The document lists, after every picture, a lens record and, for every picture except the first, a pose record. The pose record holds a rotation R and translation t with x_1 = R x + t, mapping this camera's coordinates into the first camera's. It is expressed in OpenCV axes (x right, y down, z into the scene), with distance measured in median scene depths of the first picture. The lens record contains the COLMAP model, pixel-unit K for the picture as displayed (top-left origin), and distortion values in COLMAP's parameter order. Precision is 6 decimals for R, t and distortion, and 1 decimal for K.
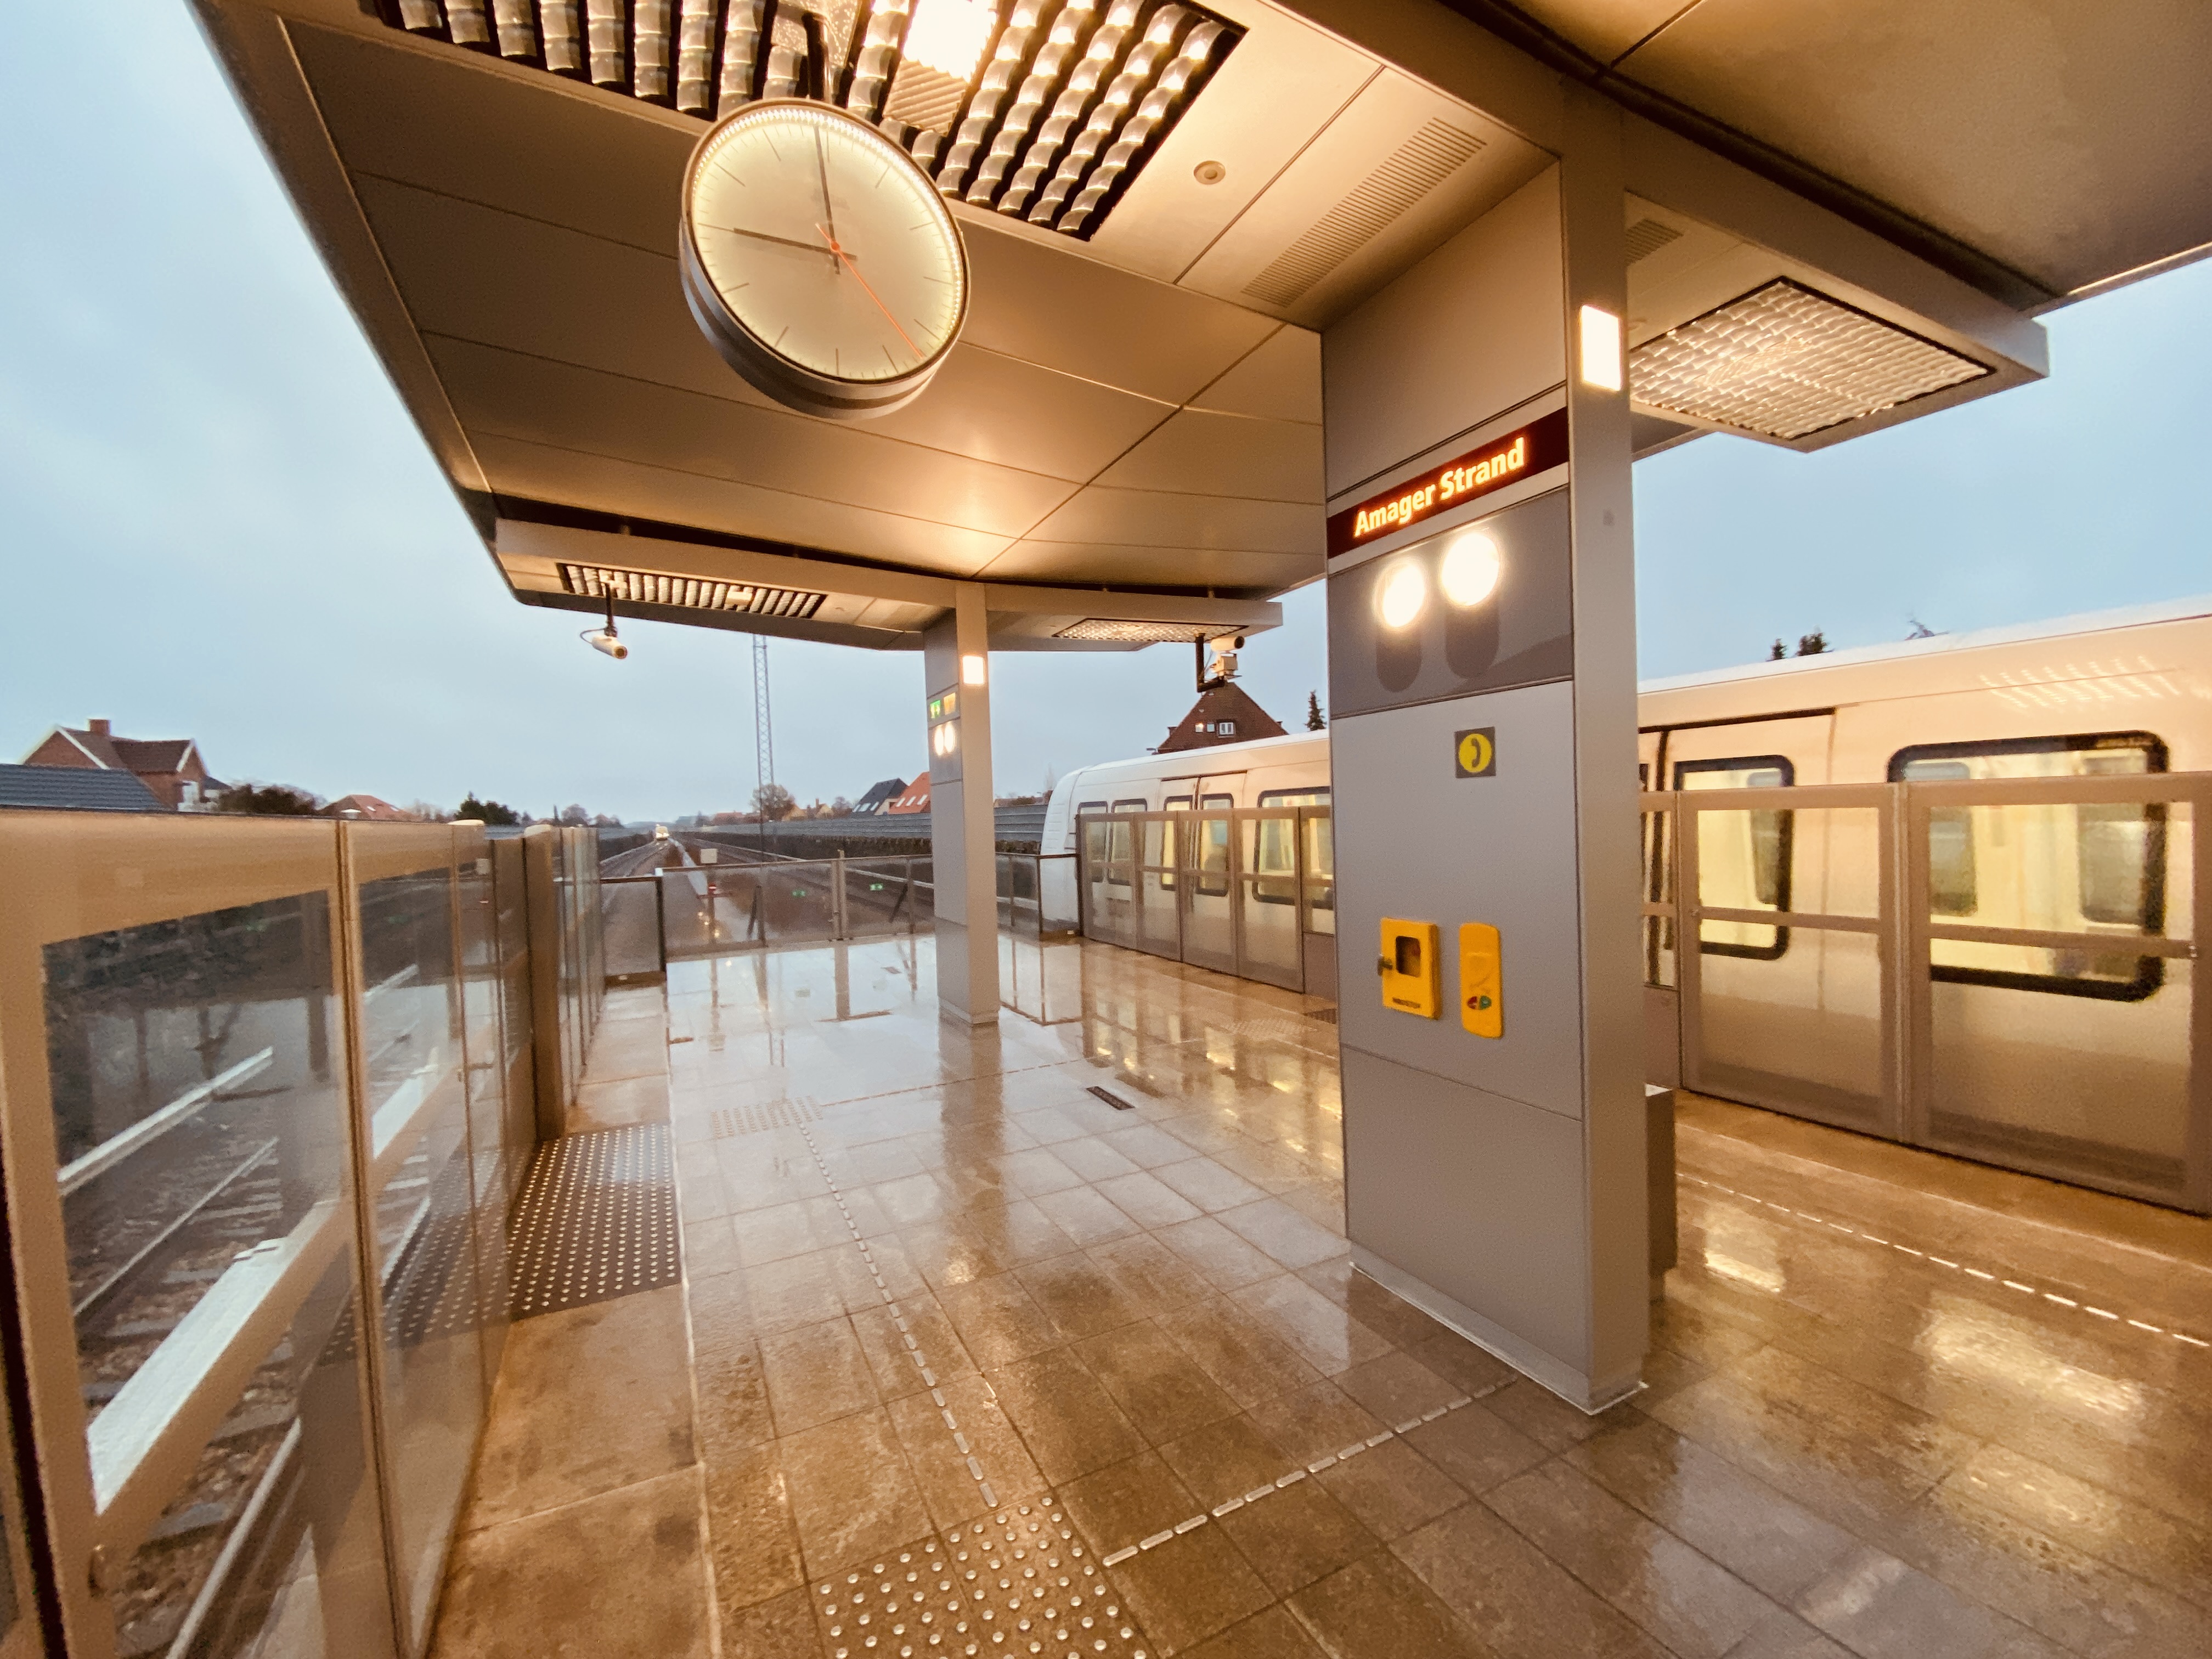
lens RADIAL K [[900.2, 0, 1094.2], [0, 900.2, 832.7], [0, 0, 1]] dist [0.014562, -0.007554]
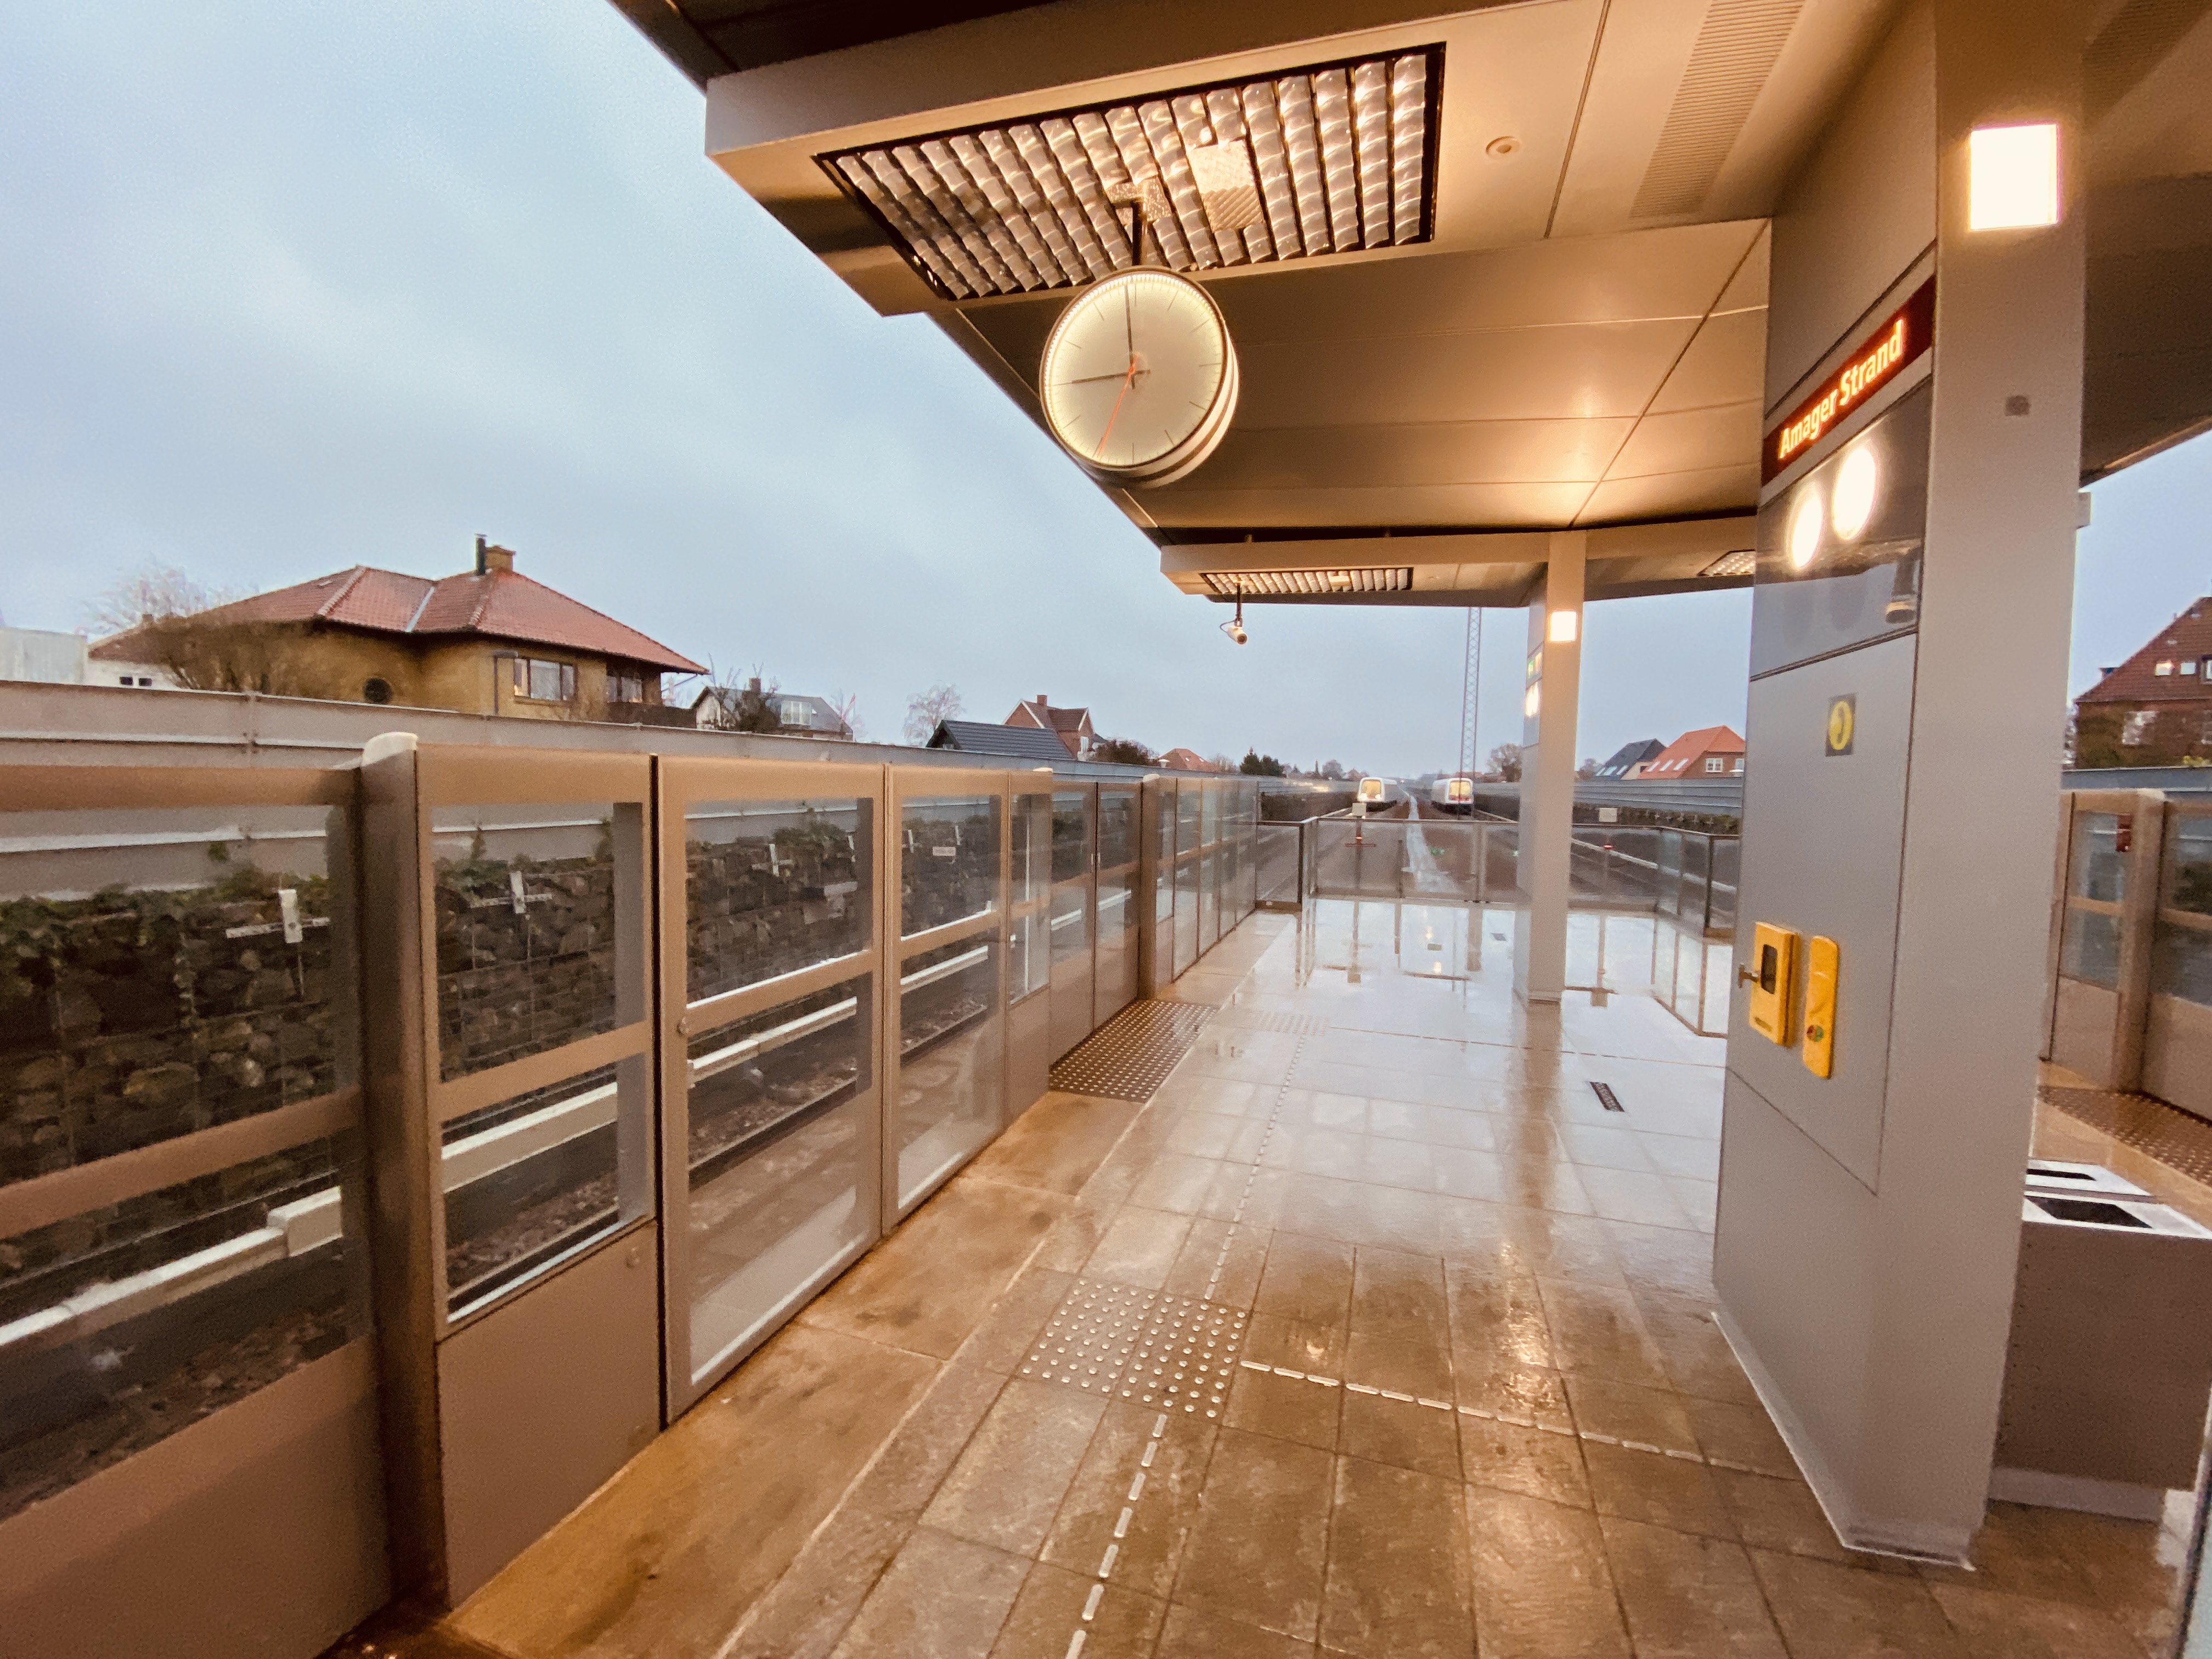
lens RADIAL K [[900.2, 0, 1106.6], [0, 900.2, 833.1], [0, 0, 1]] dist [0.014562, -0.007554]
pose [[0.708526, 0.085582, -0.700476, 0.235525], [-0.053562, 0.996277, 0.067545, -0.005873], [0.703649, -0.010338, 0.710472, -0.012828]]
